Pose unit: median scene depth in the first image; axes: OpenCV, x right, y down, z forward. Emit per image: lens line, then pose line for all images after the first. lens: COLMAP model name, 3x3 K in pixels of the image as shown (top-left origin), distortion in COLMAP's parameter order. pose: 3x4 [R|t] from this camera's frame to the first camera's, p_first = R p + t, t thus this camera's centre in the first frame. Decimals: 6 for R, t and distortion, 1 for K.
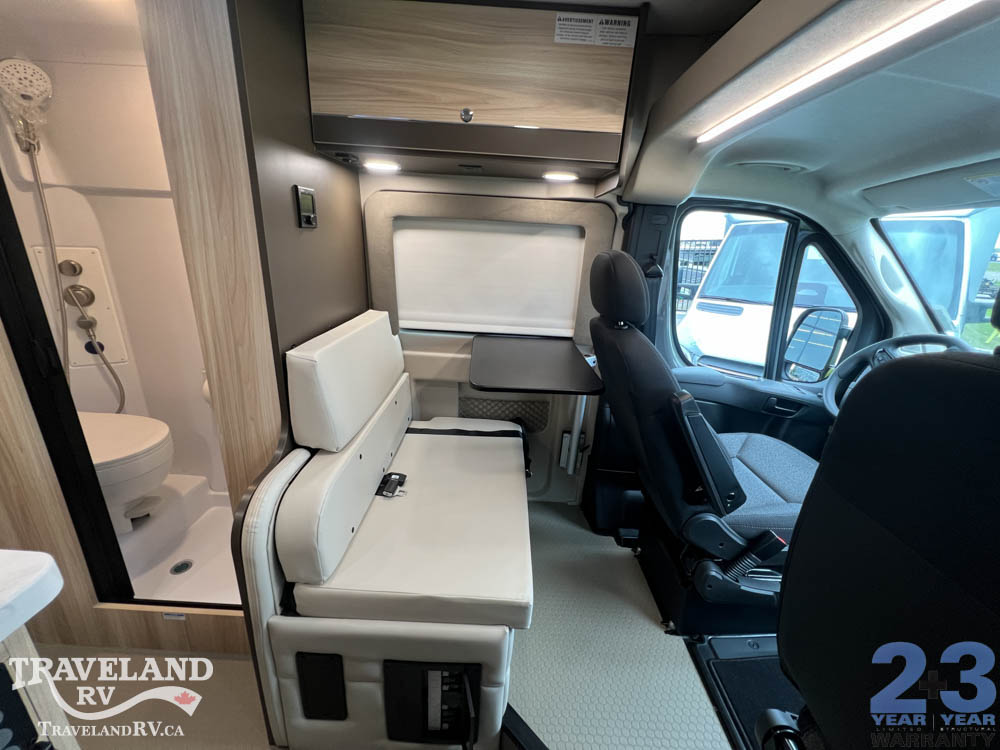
lens RADIAL K [[399.1, 0, 497.6], [0, 399.1, 374.1], [0, 0, 1]] dist [-0.002255, -0.000295]
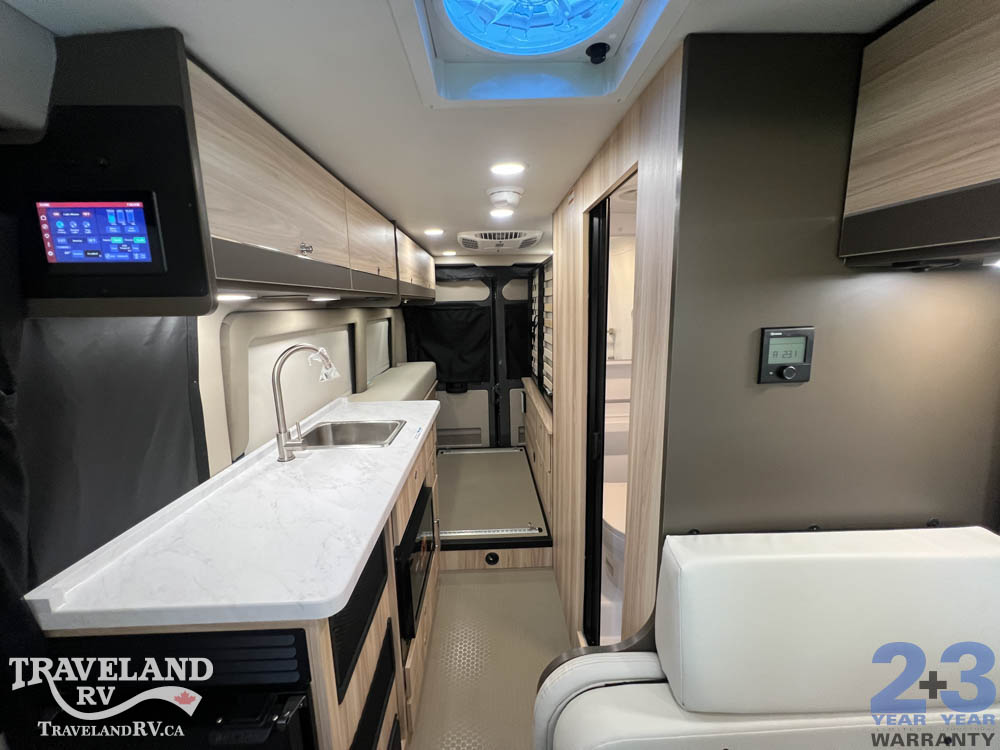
lens RADIAL K [[398.2, 0, 498.2], [0, 398.2, 373.6], [0, 0, 1]] dist [-0.001264, 0.000369]
pose [[0.036078, 0.122581, -0.991802, 0.142537], [-0.302436, 0.947249, 0.106073, -0.249494], [0.952487, 0.296130, 0.071248, 0.396079]]
